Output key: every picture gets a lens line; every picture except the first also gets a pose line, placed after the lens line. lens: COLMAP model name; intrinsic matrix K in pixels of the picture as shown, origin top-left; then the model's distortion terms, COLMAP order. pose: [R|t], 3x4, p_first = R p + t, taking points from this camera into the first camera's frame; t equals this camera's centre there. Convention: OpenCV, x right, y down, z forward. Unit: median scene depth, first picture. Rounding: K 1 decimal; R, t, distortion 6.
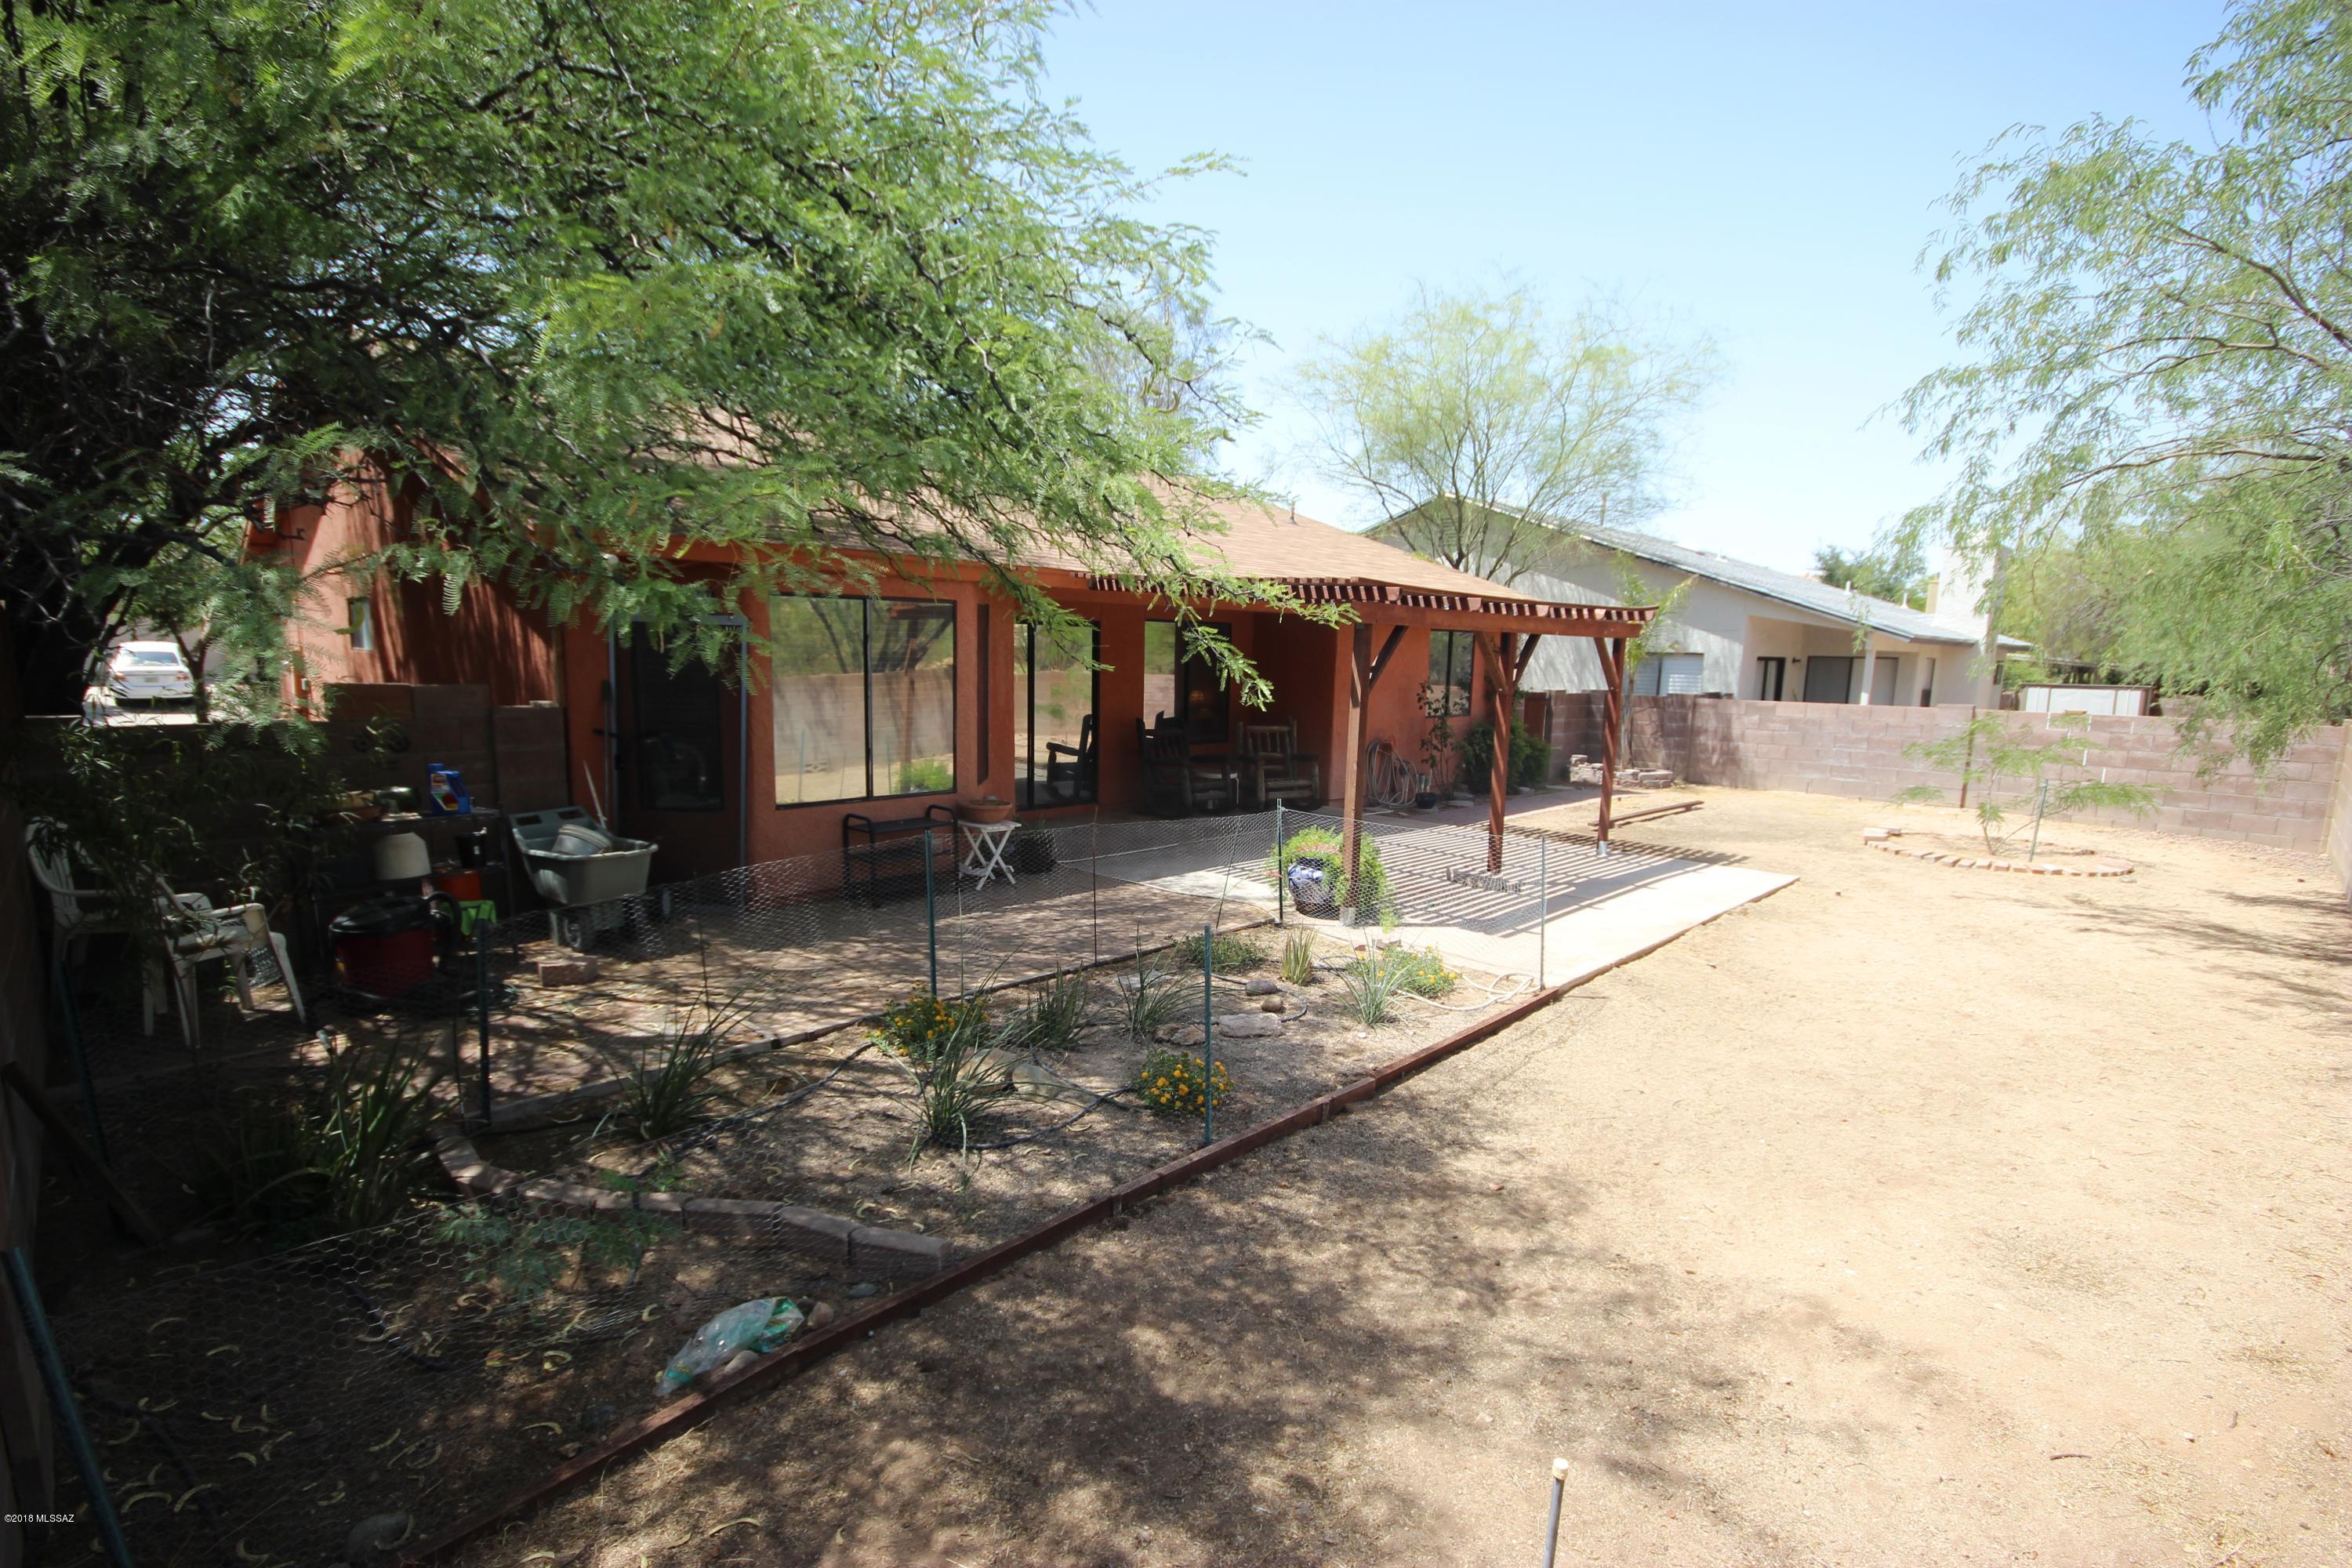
lens RADIAL K [[1084.0, 0, 1181.2], [0, 1084.0, 777.5], [0, 0, 1]] dist [-0.013909, -0.001393]
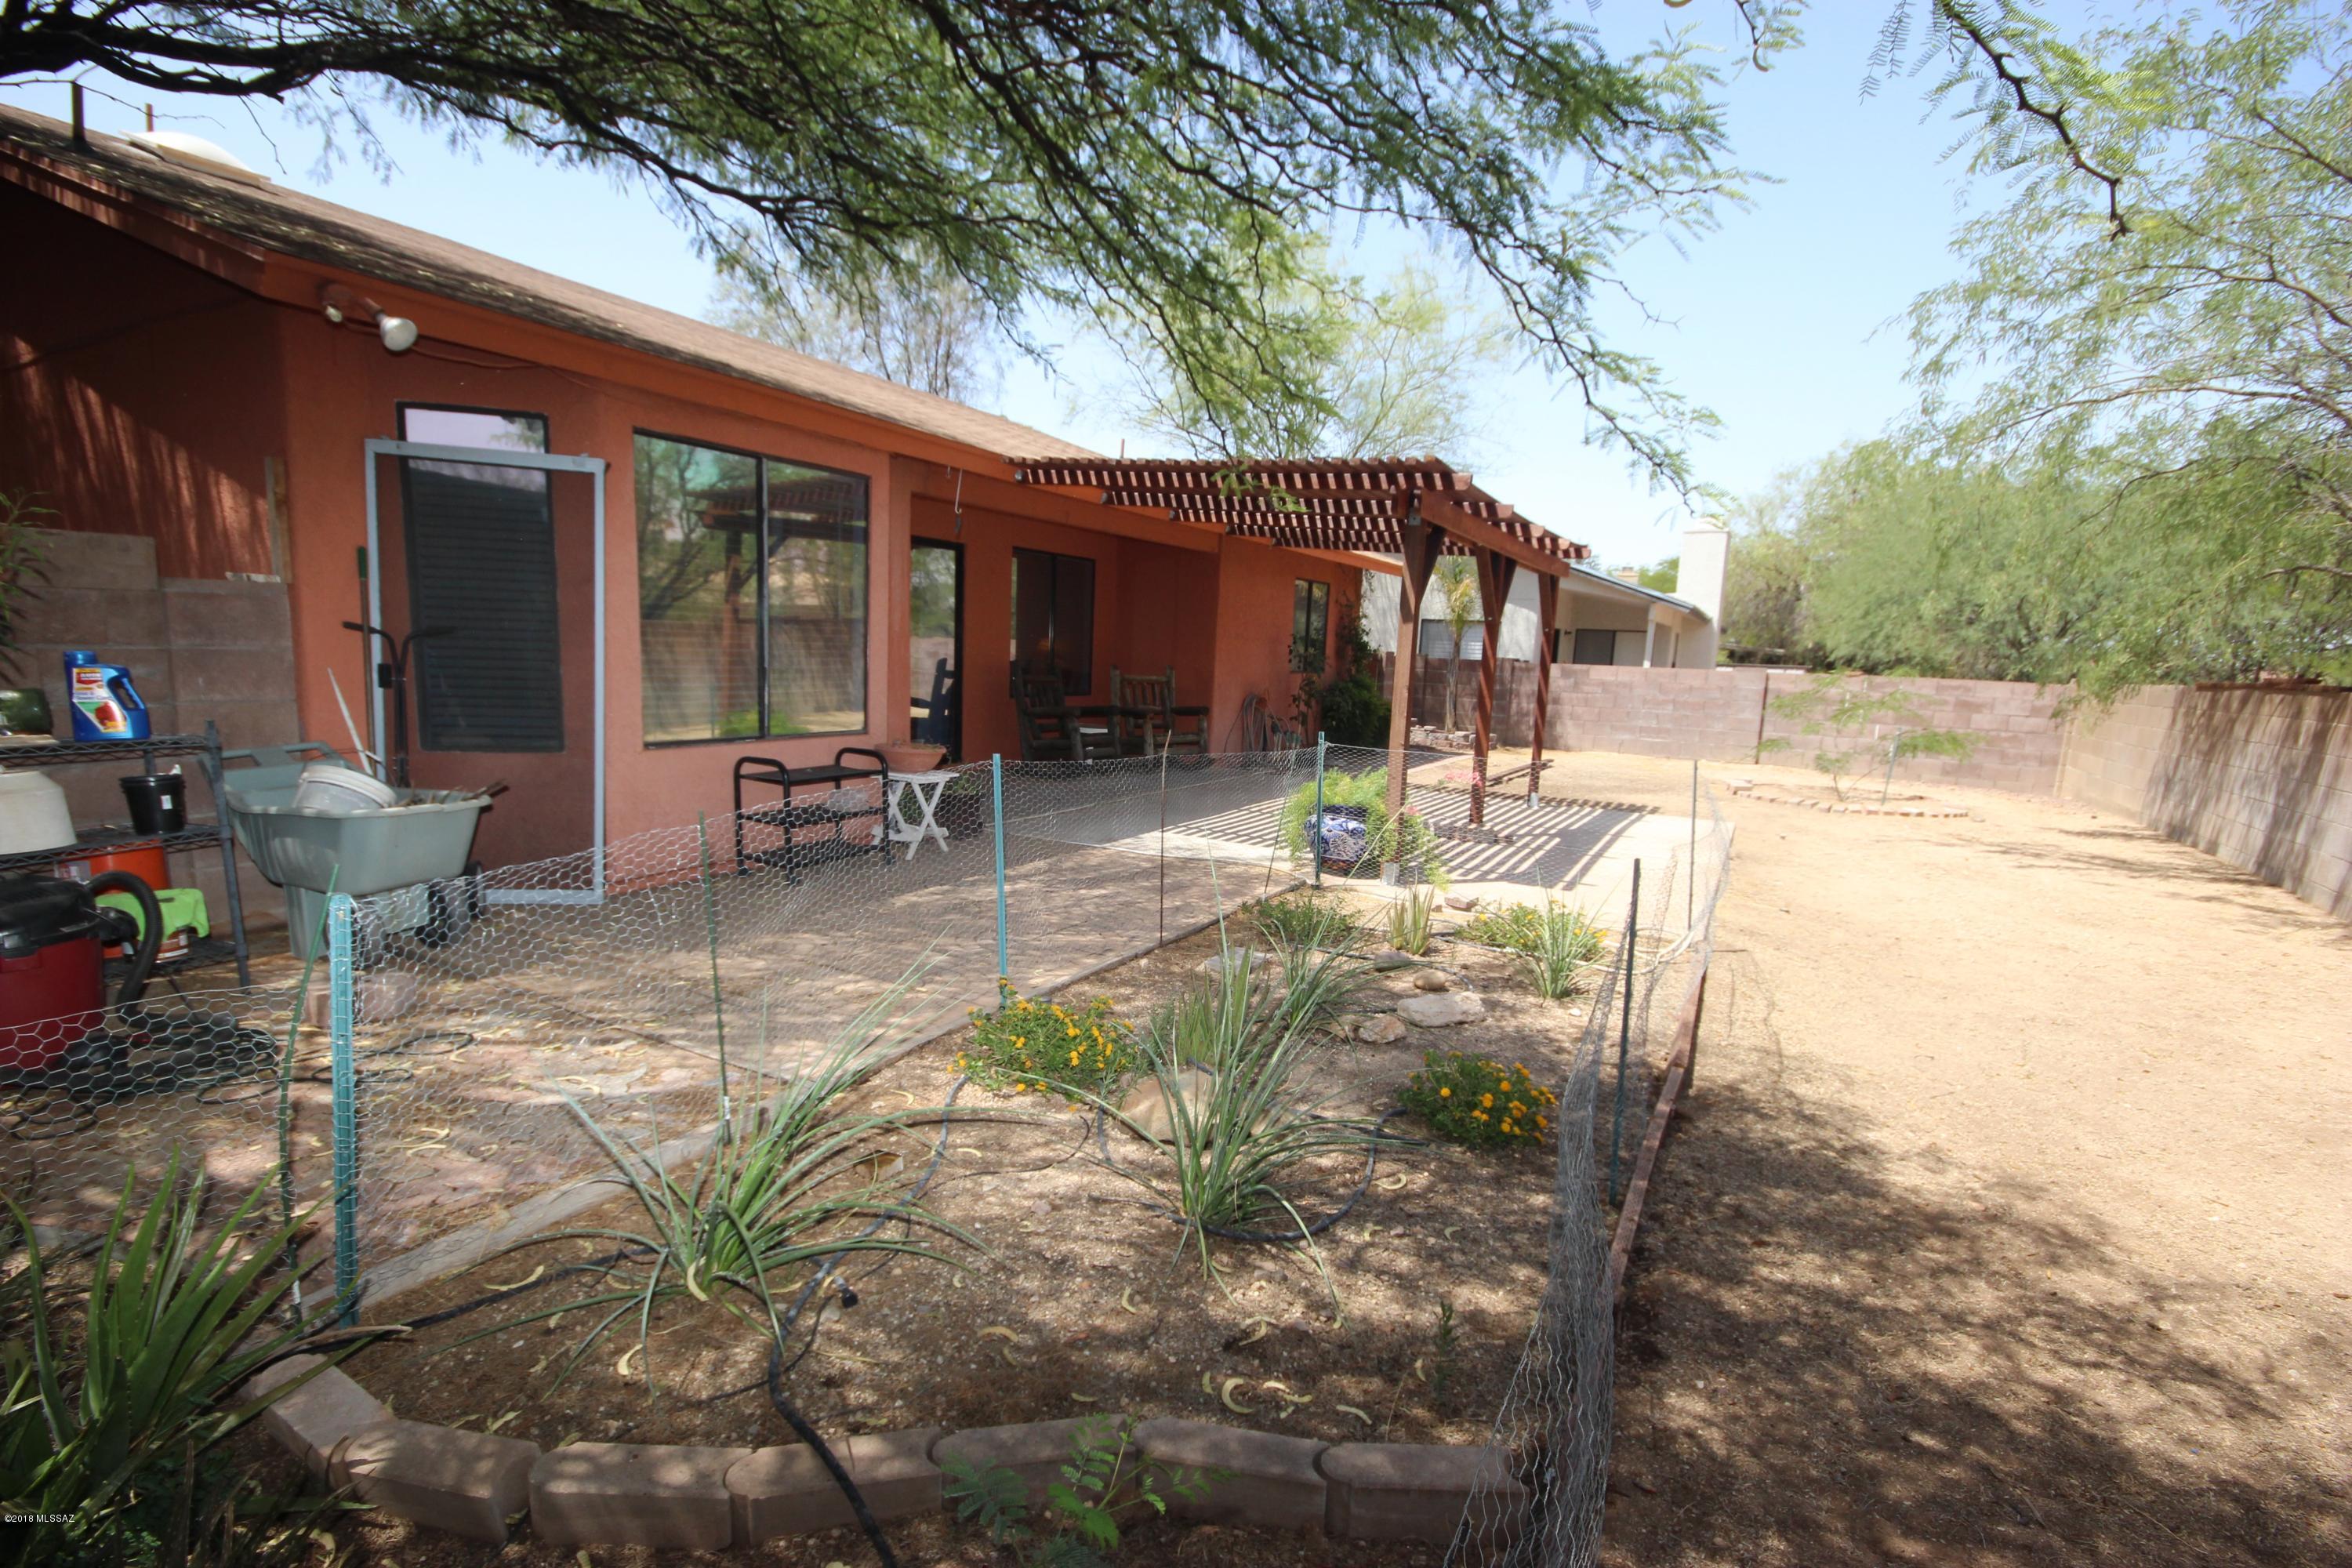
lens RADIAL K [[1084.0, 0, 1172.2], [0, 1084.0, 792.4], [0, 0, 1]] dist [-0.013909, -0.001393]
pose [[0.966147, -0.017179, 0.257419, -0.269350], [0.009940, 0.999518, 0.029398, 0.047766], [-0.257800, -0.025844, 0.965852, 0.292343]]
